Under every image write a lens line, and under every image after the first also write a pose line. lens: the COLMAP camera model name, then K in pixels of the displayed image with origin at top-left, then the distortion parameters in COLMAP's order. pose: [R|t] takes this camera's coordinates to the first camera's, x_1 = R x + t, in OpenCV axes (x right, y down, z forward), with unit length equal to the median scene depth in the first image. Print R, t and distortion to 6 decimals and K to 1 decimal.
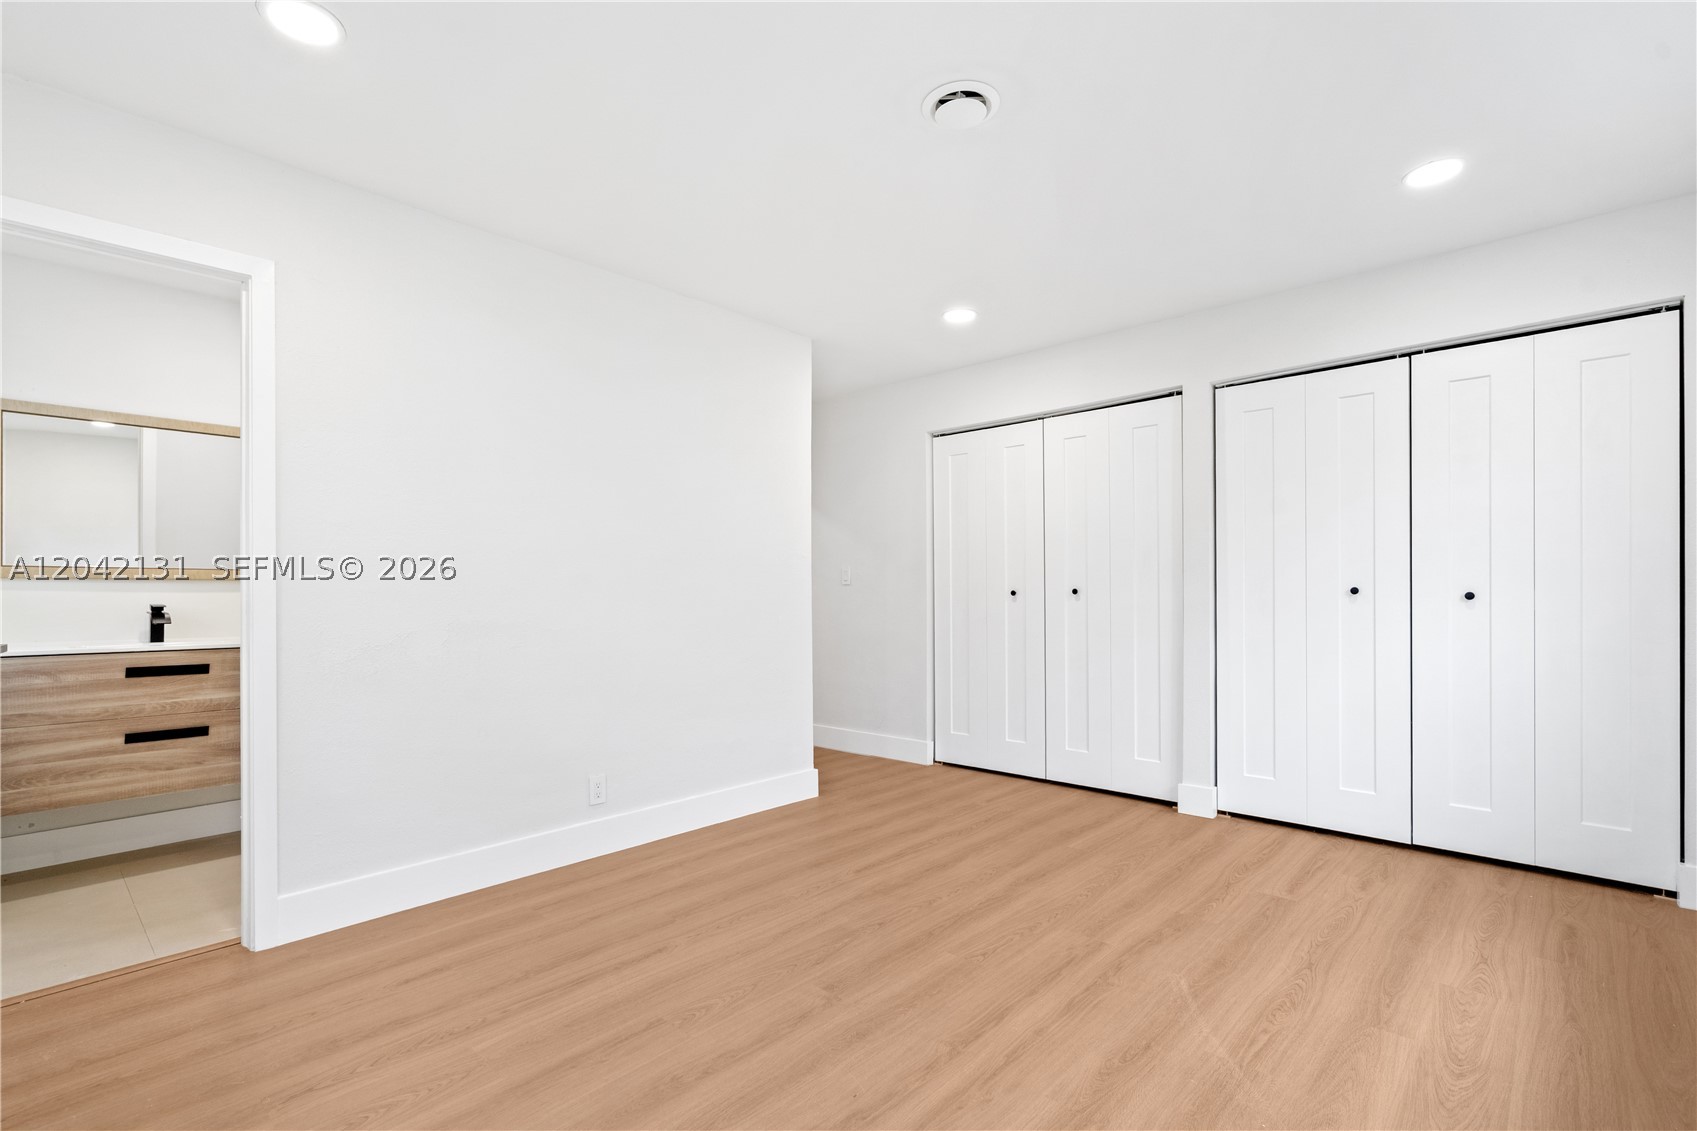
lens RADIAL K [[775.4, 0, 843.0], [0, 775.4, 576.1], [0, 0, 1]] dist [0.002443, 0.000369]
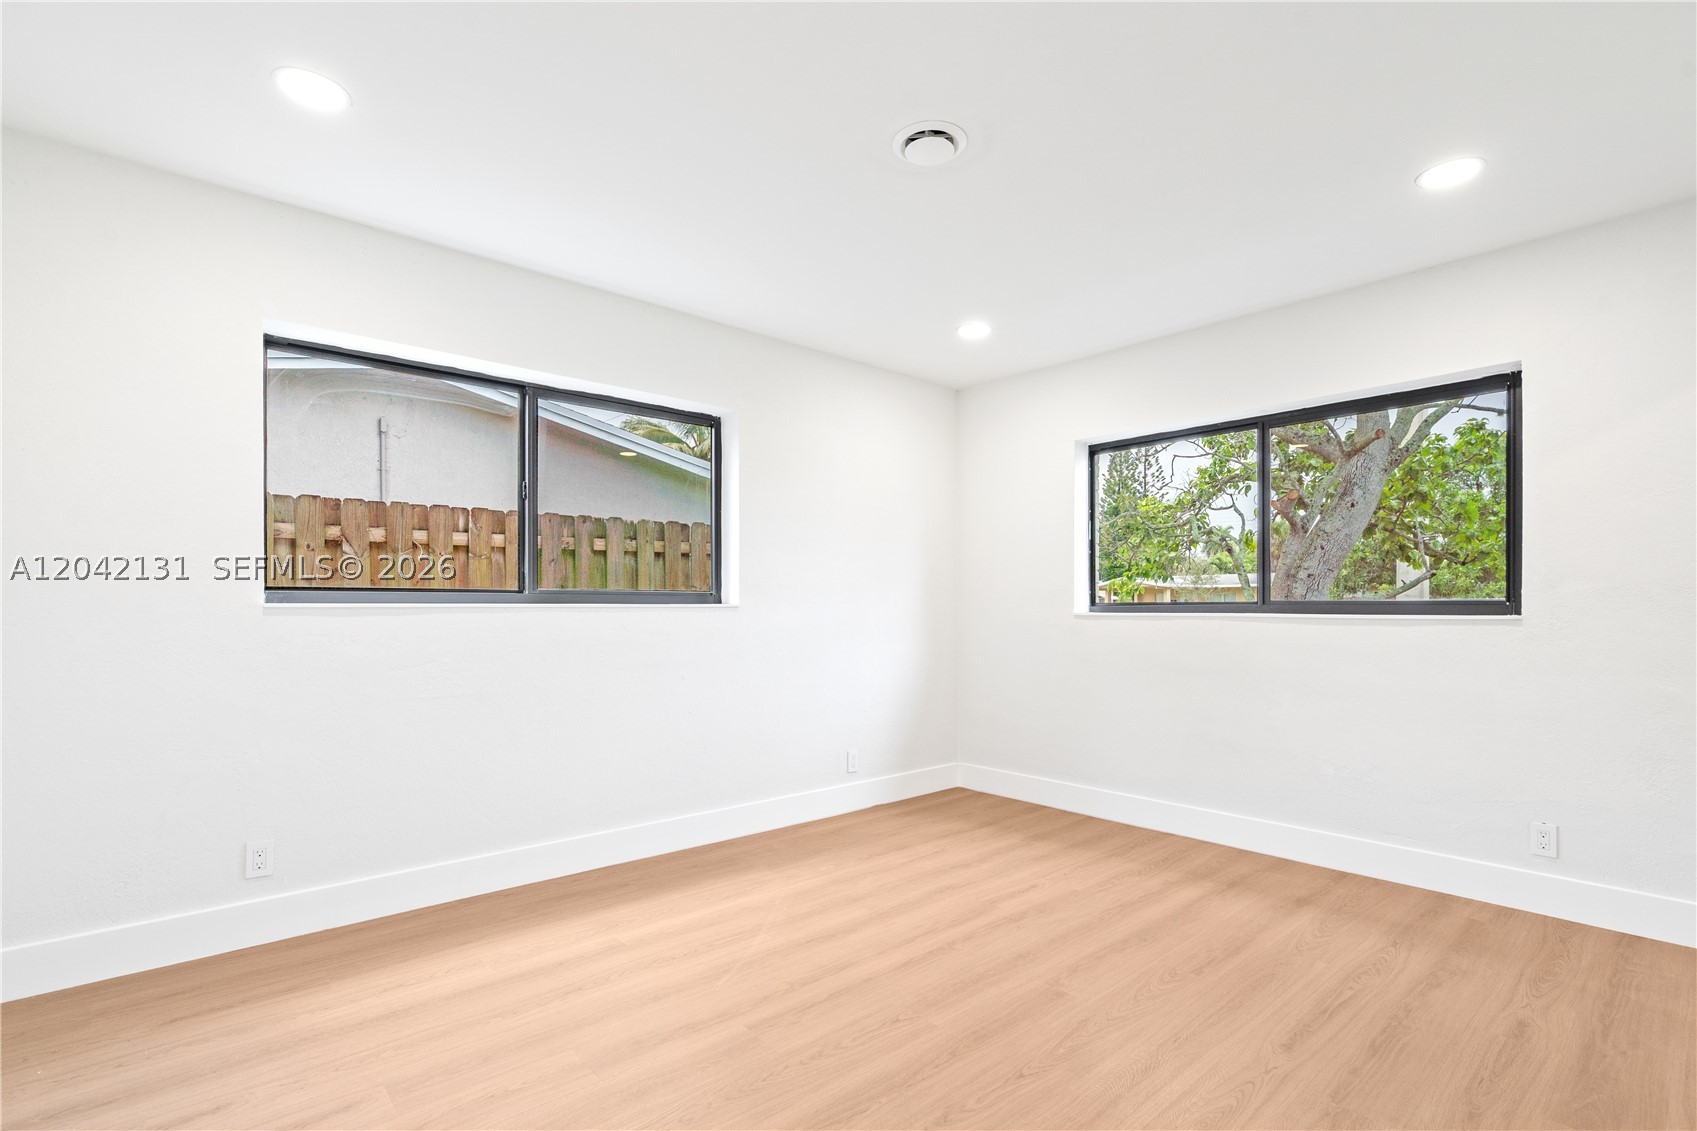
lens RADIAL K [[803.2, 0, 847.0], [0, 803.2, 609.5], [0, 0, 1]] dist [0.000343, 0.000134]
pose [[-0.995701, 0.004235, 0.092530, 0.170399], [0.002613, 0.999841, -0.017641, 0.036865], [-0.092590, -0.017323, -0.995554, 2.174165]]
